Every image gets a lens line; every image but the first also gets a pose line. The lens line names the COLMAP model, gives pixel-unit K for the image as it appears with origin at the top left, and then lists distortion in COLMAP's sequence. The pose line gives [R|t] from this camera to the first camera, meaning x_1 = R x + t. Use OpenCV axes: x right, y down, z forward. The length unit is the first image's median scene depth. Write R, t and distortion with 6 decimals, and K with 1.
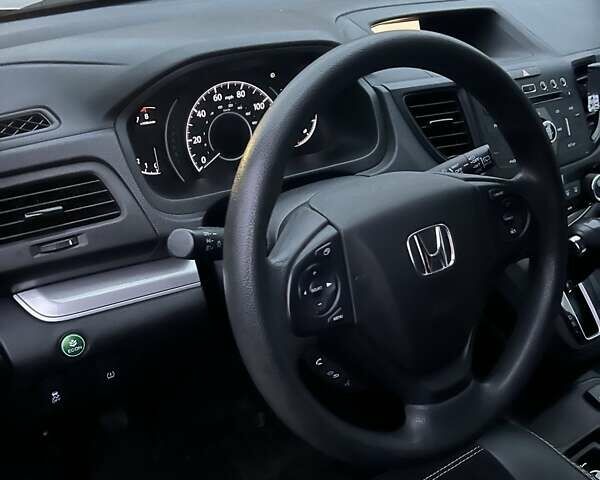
lens RADIAL K [[592.5, 0, 296.6], [0, 592.5, 240.2], [0, 0, 1]] dist [0.139083, -0.236477]
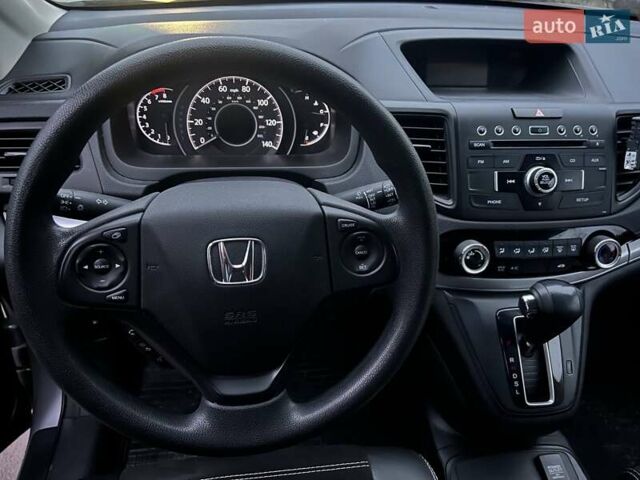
lens RADIAL K [[479.9, 0, 320.0], [0, 479.9, 240.0], [0, 0, 1]] dist [0.106820, -0.168300]
pose [[0.903829, 0.250796, -0.346691, 0.428739], [-0.233294, 0.968037, 0.092075, -0.086612], [0.358702, -0.002339, 0.933449, 0.195430]]
